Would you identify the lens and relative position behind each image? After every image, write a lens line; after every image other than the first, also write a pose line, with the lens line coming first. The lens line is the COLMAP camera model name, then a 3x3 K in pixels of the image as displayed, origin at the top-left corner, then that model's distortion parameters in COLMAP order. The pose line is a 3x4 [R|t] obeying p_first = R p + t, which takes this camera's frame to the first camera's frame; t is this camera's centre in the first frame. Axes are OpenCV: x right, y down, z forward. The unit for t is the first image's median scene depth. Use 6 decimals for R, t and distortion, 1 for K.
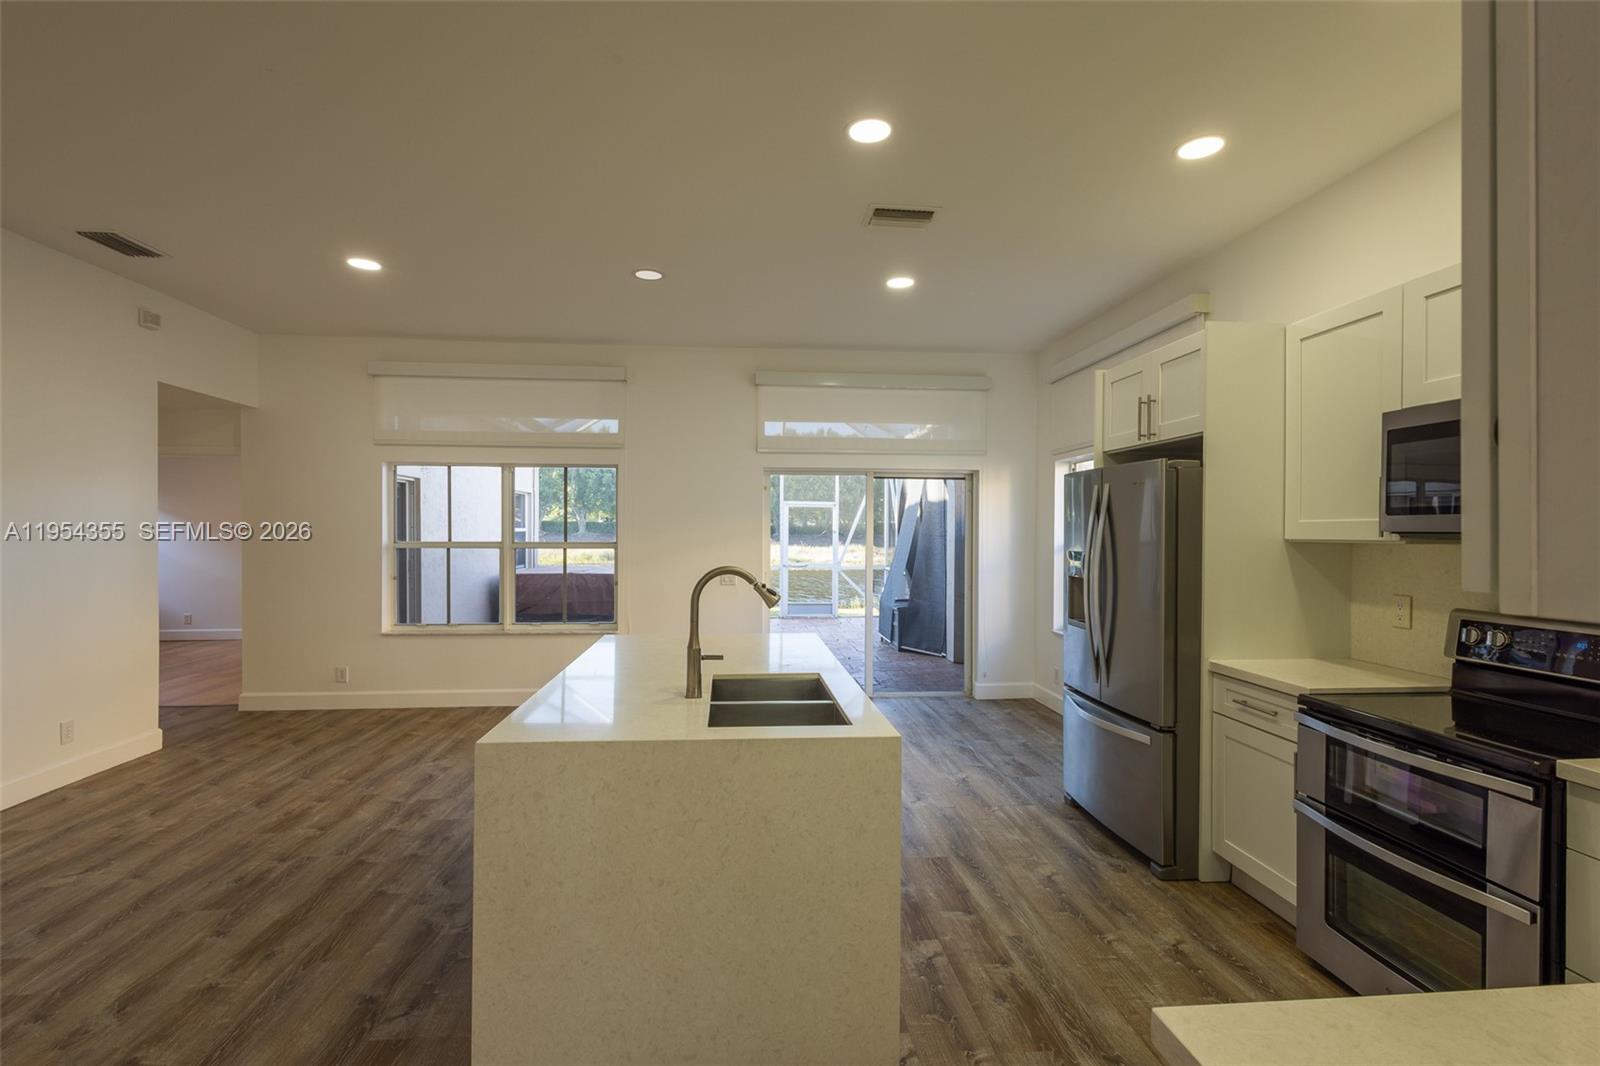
lens RADIAL K [[730.5, 0, 800.8], [0, 730.5, 532.5], [0, 0, 1]] dist [0.011394, -0.004826]
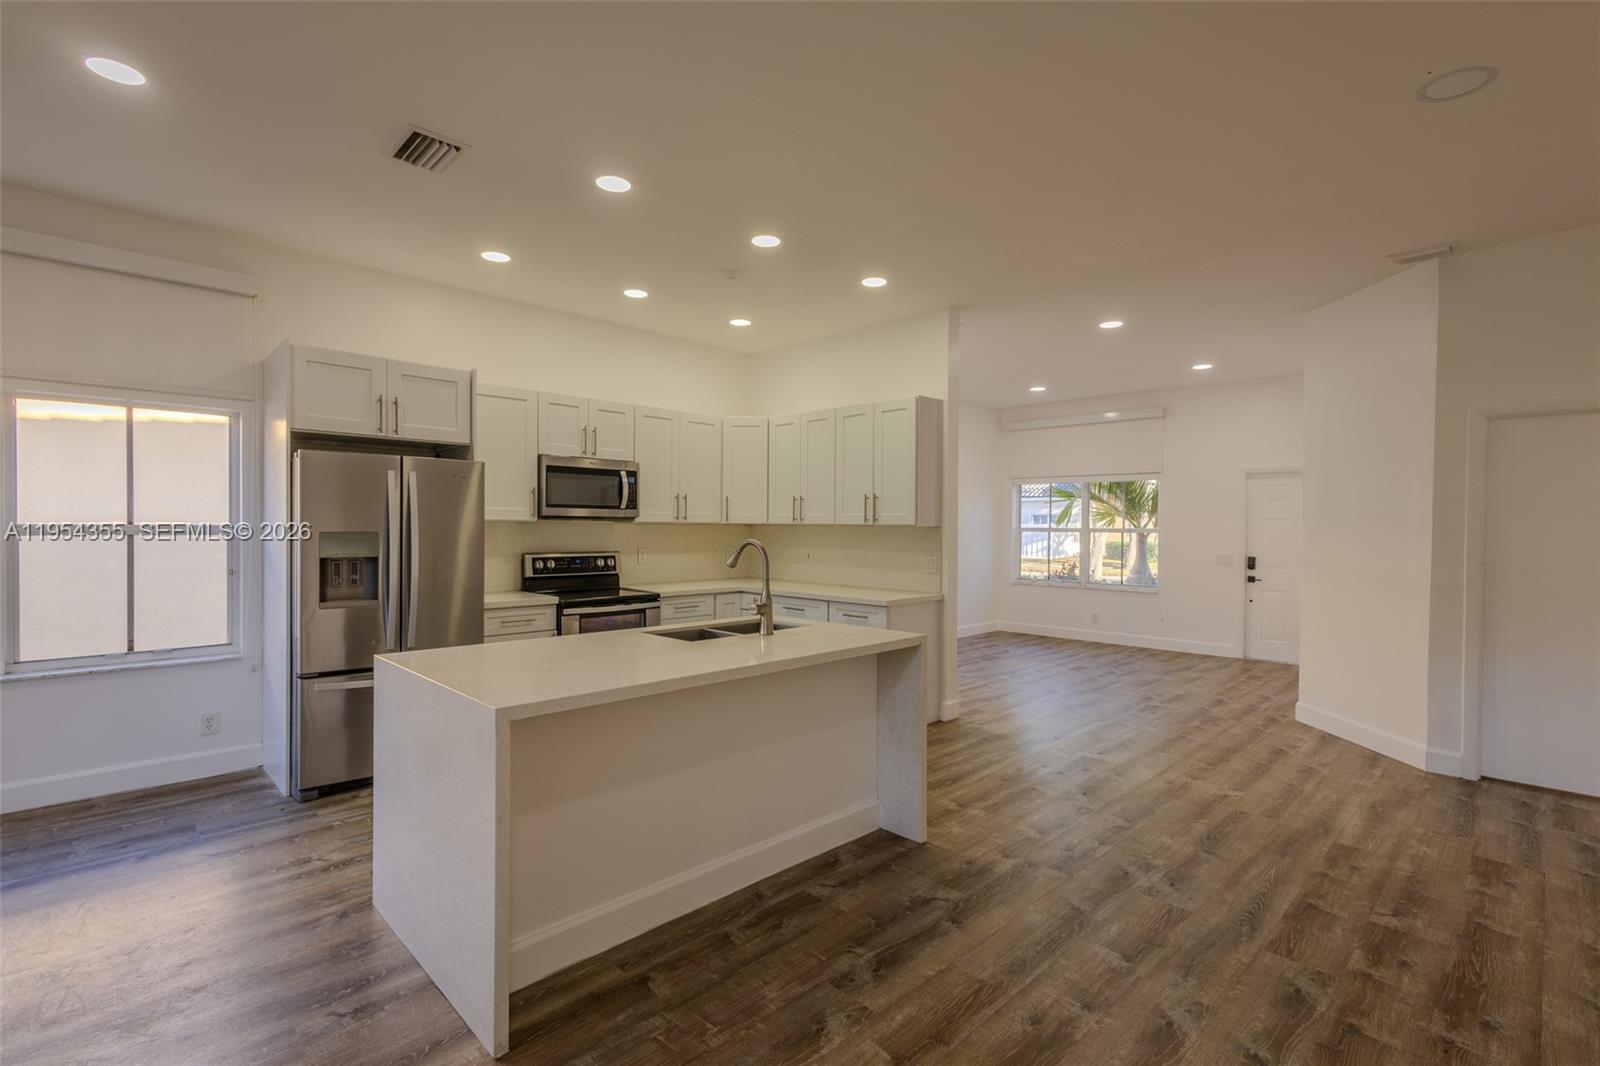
lens RADIAL K [[730.5, 0, 798.3], [0, 730.5, 537.0], [0, 0, 1]] dist [0.011394, -0.004826]
pose [[-0.630024, -0.019684, 0.776326, -0.766047], [-0.006906, 0.999781, 0.019746, 0.008473], [-0.776545, 0.007079, -0.630022, 1.115440]]
